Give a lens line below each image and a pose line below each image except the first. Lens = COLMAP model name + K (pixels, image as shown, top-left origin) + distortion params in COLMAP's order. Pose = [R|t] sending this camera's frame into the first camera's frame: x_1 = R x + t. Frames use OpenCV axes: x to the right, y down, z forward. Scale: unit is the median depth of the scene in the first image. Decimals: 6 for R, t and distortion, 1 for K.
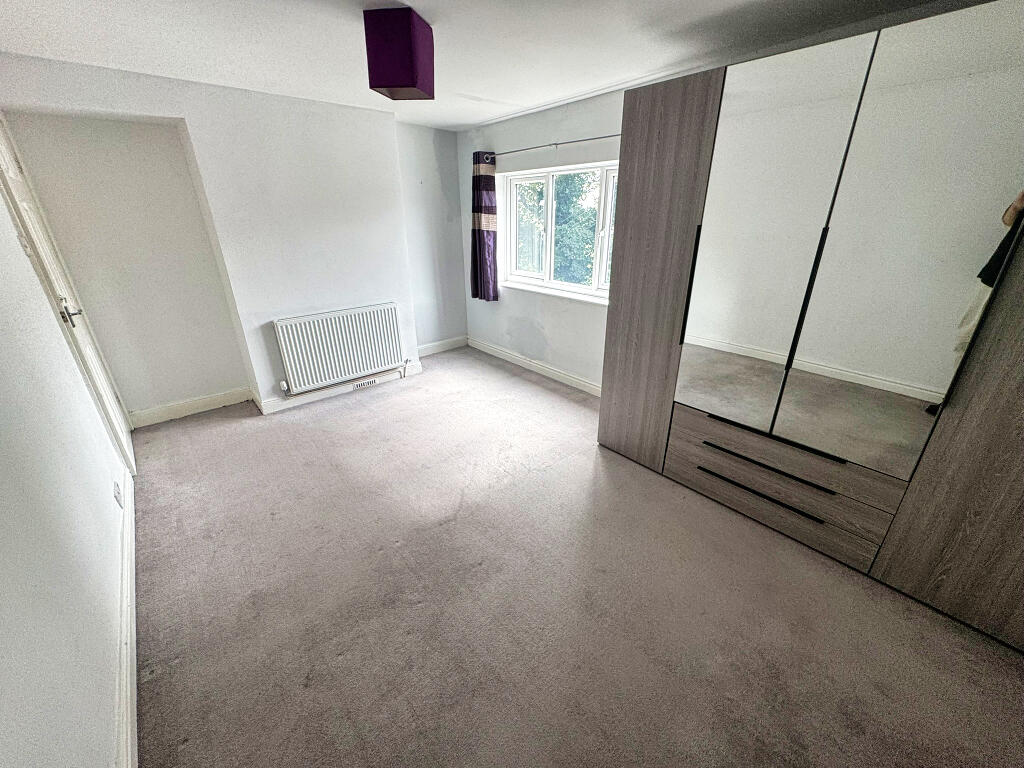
lens RADIAL K [[408.0, 0, 519.1], [0, 408.0, 388.5], [0, 0, 1]] dist [-0.001203, 0.000709]
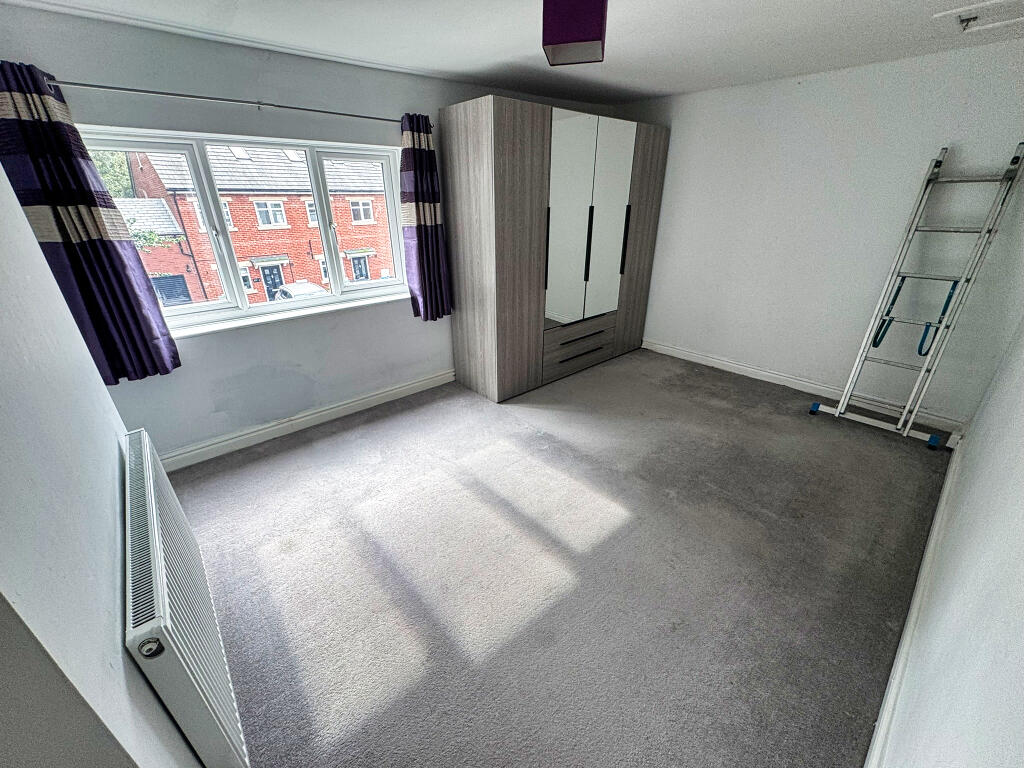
lens RADIAL K [[408.0, 0, 518.6], [0, 408.0, 381.7], [0, 0, 1]] dist [-0.001203, 0.000709]
pose [[0.003344, -0.415747, 0.909474, -0.876164], [0.405460, 0.831929, 0.378808, -0.347533], [-0.914107, 0.367489, 0.171350, 0.781728]]
